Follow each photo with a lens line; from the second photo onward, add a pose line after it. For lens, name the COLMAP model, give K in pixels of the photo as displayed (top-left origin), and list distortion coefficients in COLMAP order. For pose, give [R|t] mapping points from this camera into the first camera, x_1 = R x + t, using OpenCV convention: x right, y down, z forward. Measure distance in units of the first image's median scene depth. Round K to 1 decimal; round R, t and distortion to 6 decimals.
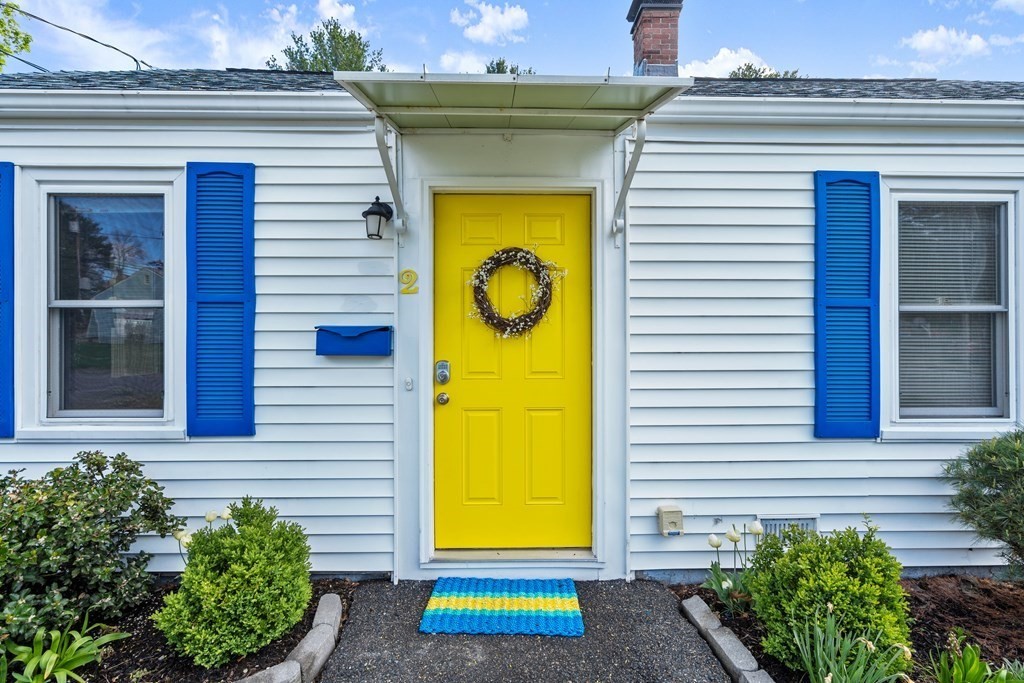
lens RADIAL K [[465.2, 0, 514.3], [0, 465.2, 338.6], [0, 0, 1]] dist [0.000868, 0.000082]
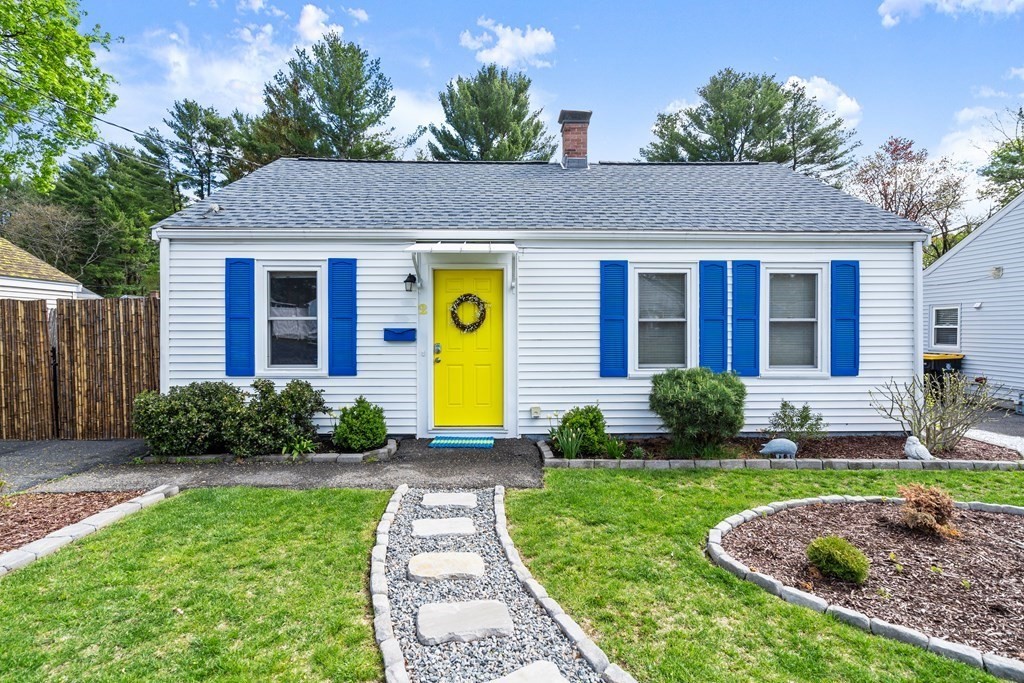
lens RADIAL K [[481.3, 0, 509.5], [0, 481.3, 336.2], [0, 0, 1]] dist [0.000482, 0.000046]
pose [[0.999994, -0.000438, -0.003415, 0.210178], [0.000474, 0.999946, 0.010361, -0.011588], [0.003410, -0.010362, 0.999940, -1.382997]]
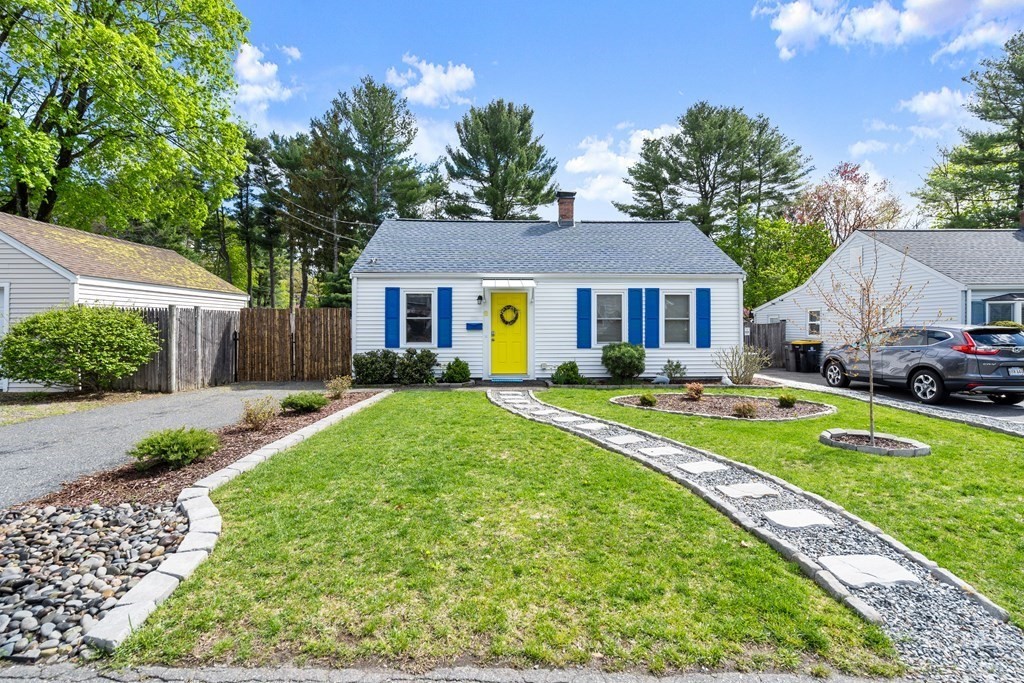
lens RADIAL K [[469.0, 0, 513.2], [0, 469.0, 328.1], [0, 0, 1]] dist [-0.000332, 0.000008]
pose [[0.999999, -0.000867, 0.001298, 0.029110], [0.000867, 1.000000, 0.000232, 0.020118], [-0.001298, -0.000230, 0.999999, -3.513414]]
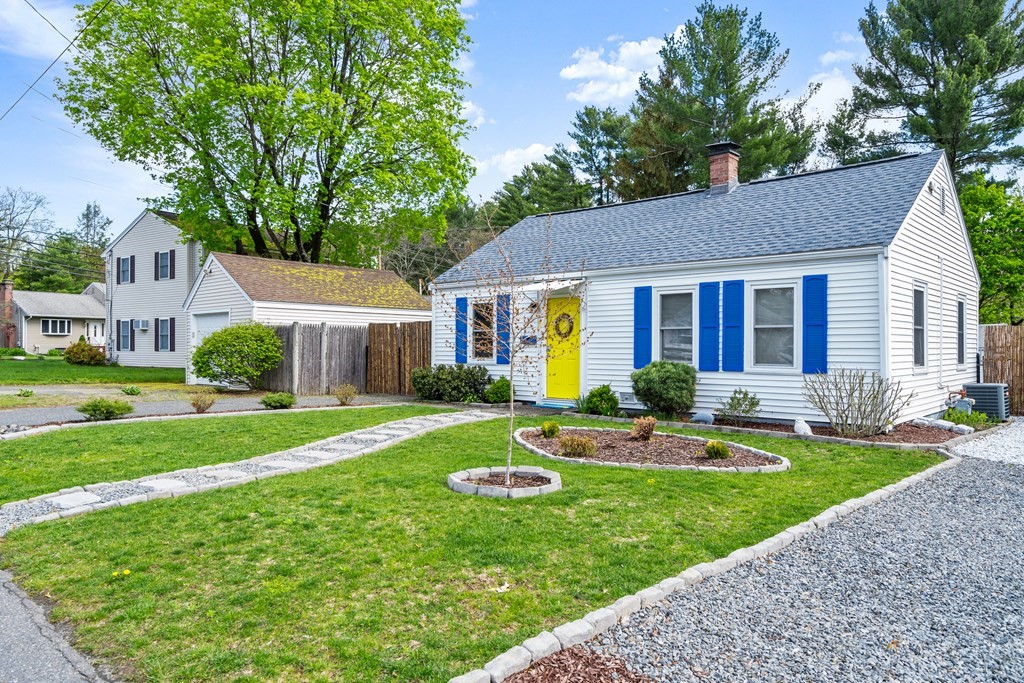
lens RADIAL K [[684.9, 0, 512.0], [0, 684.9, 341.5], [0, 0, 1]] dist [0.002350, 0.000303]
pose [[0.727323, -0.003967, -0.686283, 3.346491], [-0.007621, 0.999875, -0.013857, 0.095795], [0.686253, 0.015308, 0.727202, -3.106931]]
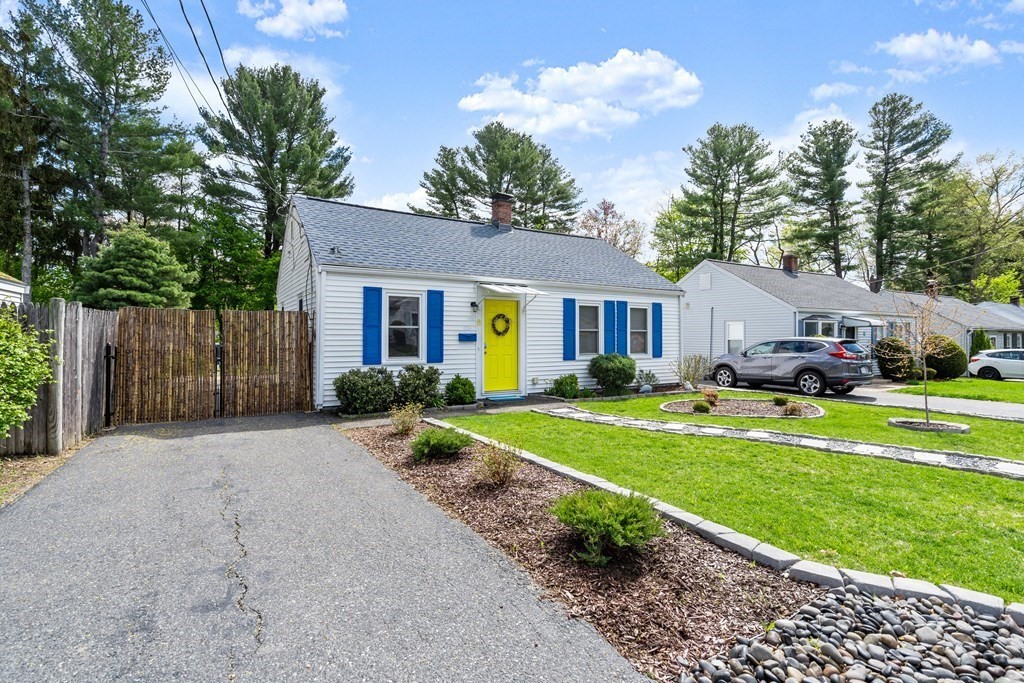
lens RADIAL K [[491.2, 0, 509.0], [0, 491.2, 337.8], [0, 0, 1]] dist [-0.002836, -0.000630]
pose [[0.868871, 0.001117, 0.495037, -2.041257], [-0.000413, 0.999999, -0.001532, 0.014066], [-0.495038, 0.001127, 0.868871, -2.695019]]
